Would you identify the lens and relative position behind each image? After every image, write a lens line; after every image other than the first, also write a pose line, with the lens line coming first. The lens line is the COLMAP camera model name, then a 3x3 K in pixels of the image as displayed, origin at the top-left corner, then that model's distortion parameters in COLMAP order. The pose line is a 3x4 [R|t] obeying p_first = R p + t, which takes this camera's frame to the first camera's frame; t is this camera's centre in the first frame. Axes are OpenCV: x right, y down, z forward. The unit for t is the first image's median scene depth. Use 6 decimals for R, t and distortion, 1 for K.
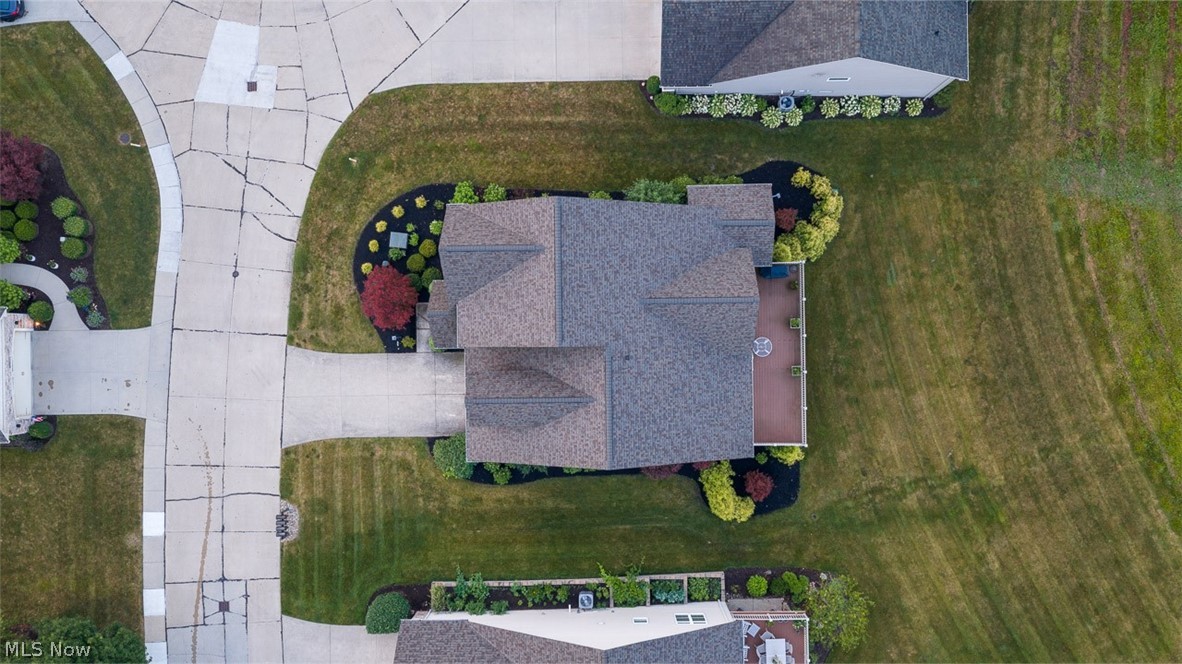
lens RADIAL K [[977.8, 0, 591.0], [0, 977.8, 332.0], [0, 0, 1]] dist [0.011595, -0.021549]
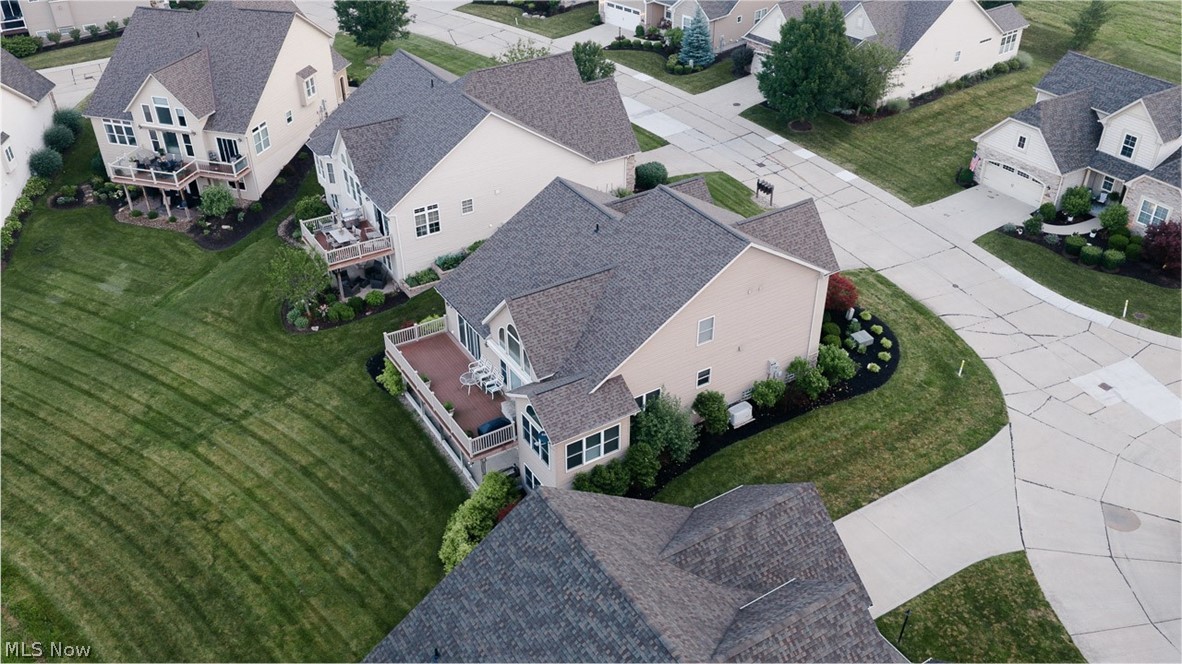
lens RADIAL K [[977.8, 0, 591.0], [0, 977.8, 332.0], [0, 0, 1]] dist [0.011595, -0.021549]
pose [[-0.857573, 0.300787, -0.417249, 0.423155], [-0.514154, -0.478180, 0.712032, -0.628582], [0.014650, 0.825149, 0.564725, 0.444982]]
